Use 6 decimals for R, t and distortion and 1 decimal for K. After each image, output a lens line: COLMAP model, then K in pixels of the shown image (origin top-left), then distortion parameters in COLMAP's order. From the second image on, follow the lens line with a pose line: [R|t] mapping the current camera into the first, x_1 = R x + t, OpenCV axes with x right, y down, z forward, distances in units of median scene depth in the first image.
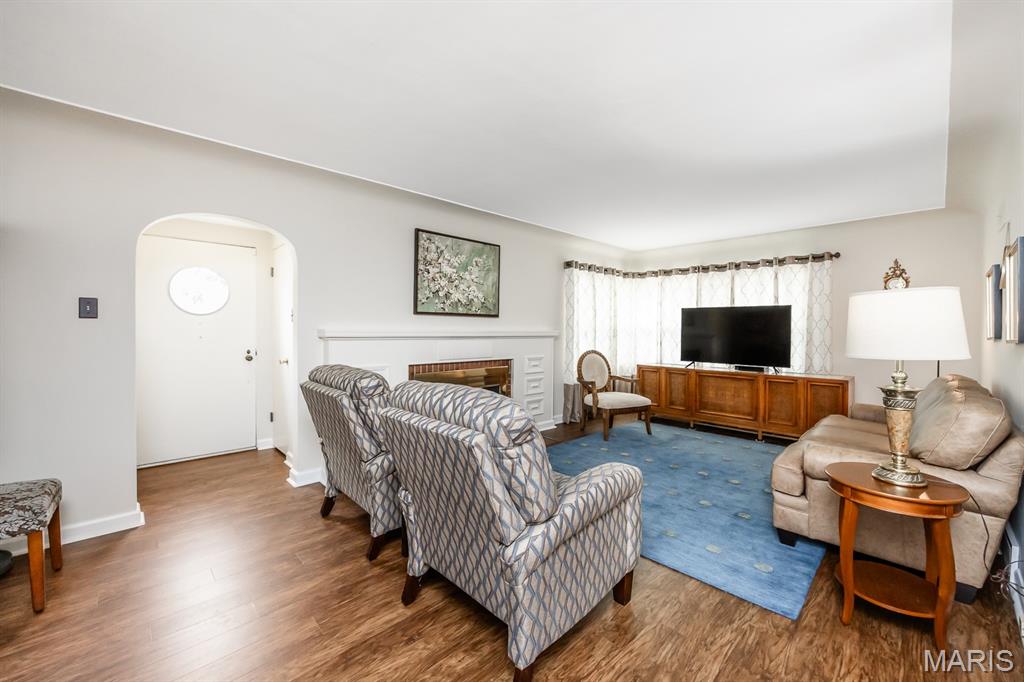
lens RADIAL K [[406.6, 0, 513.5], [0, 406.6, 336.0], [0, 0, 1]] dist [0.000735, 0.000064]
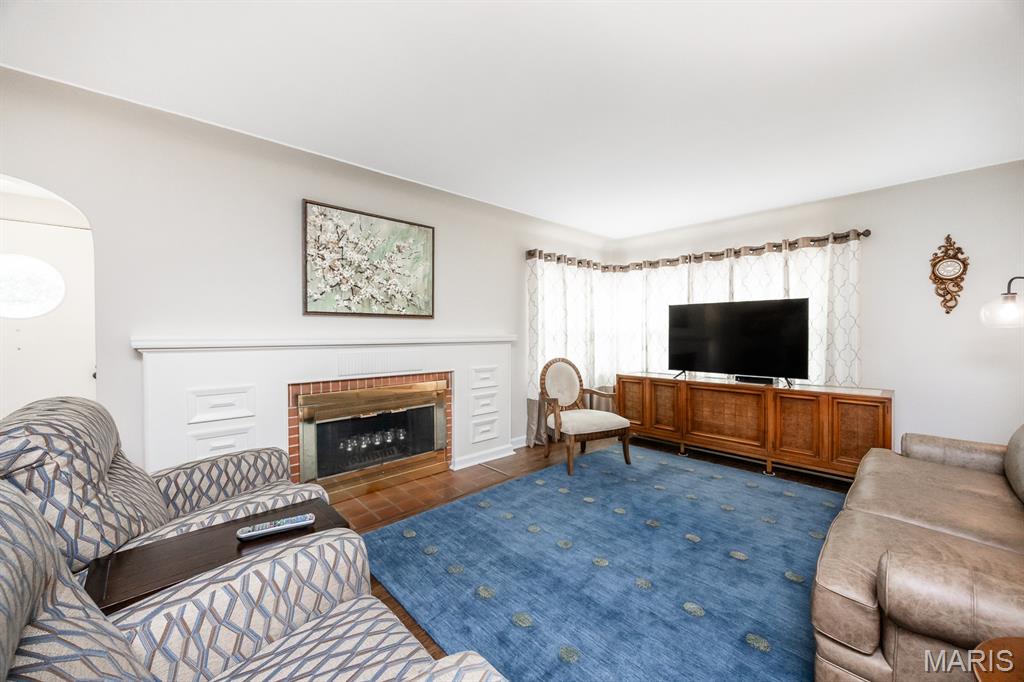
lens RADIAL K [[395.2, 0, 512.0], [0, 395.2, 341.0], [0, 0, 1]] dist [-0.000642, -0.000097]
pose [[0.999883, -0.011233, -0.010365, 0.120256], [0.011260, 0.999933, 0.002531, -0.002604], [0.010336, -0.002647, 0.999943, 0.230805]]
